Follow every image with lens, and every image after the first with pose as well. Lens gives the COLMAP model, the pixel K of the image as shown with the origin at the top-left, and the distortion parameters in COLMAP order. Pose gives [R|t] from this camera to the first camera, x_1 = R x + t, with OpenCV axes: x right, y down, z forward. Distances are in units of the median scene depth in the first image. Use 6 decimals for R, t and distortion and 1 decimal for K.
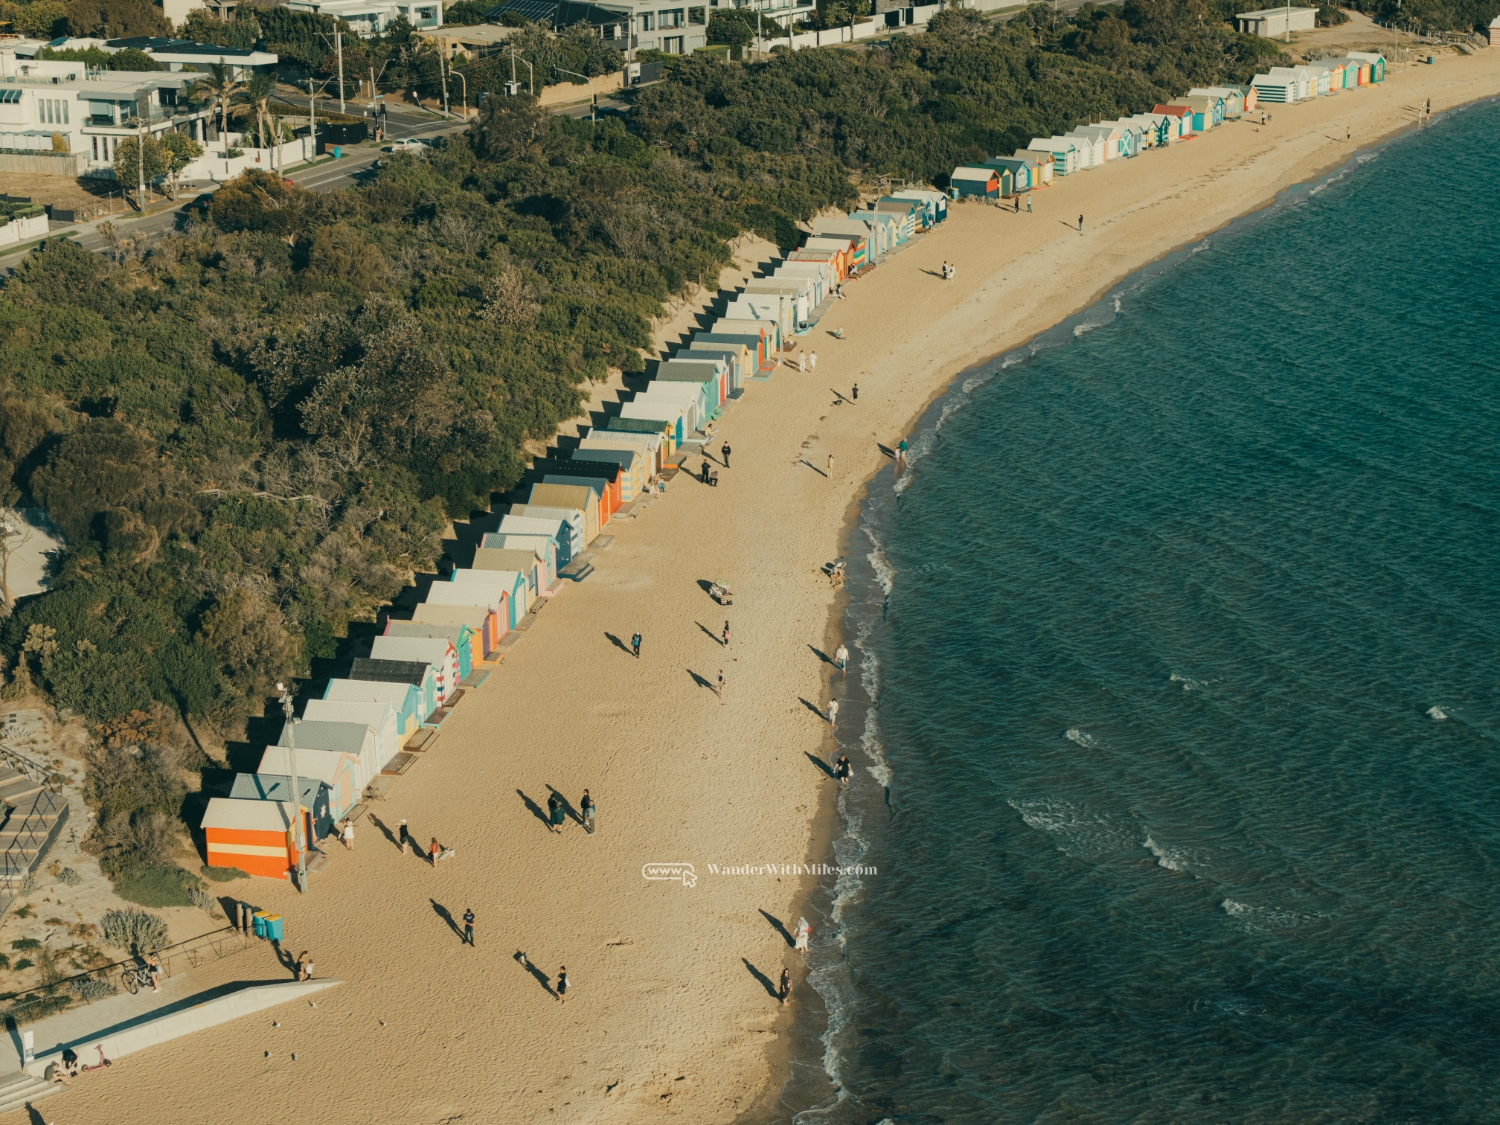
lens RADIAL K [[2965.6, 0, 750.0], [0, 2965.6, 562.5], [0, 0, 1]] dist [0.012936, 0.014067]
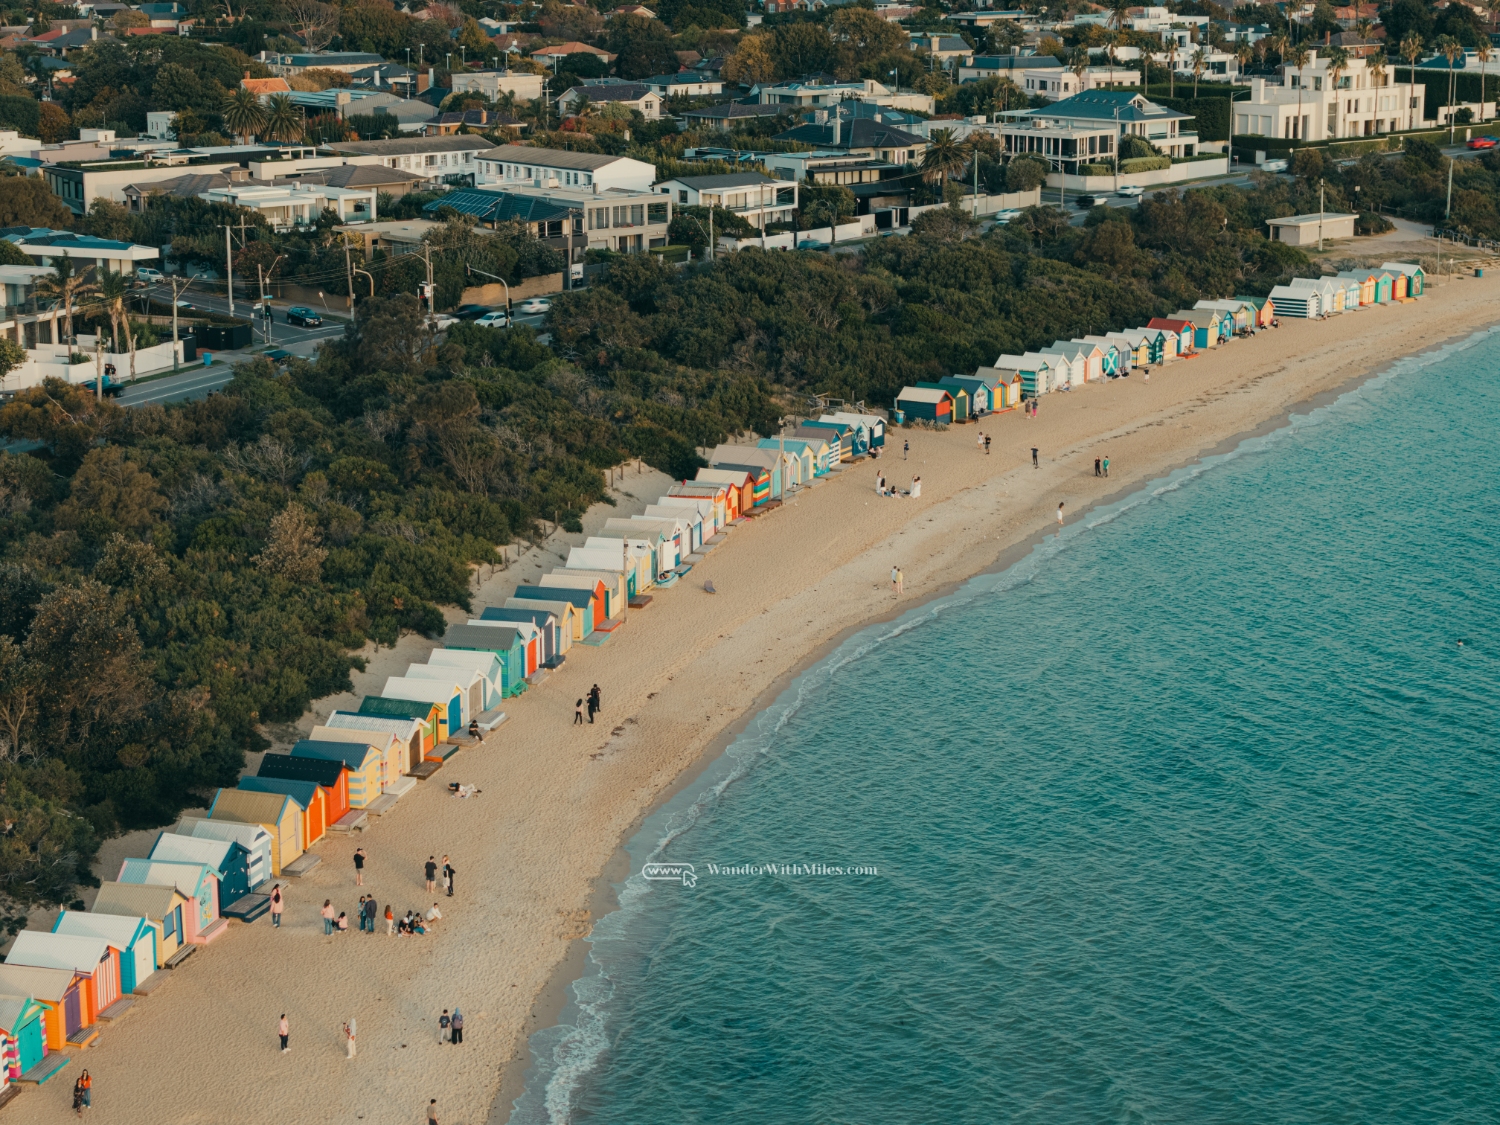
lens RADIAL K [[2965.6, 0, 750.0], [0, 2965.6, 562.5], [0, 0, 1]] dist [0.012936, 0.014067]
pose [[0.999020, 0.018000, -0.040424, 0.058618], [-0.020645, 0.997606, -0.066003, -0.022143], [0.039140, 0.066773, 0.997000, 0.125607]]
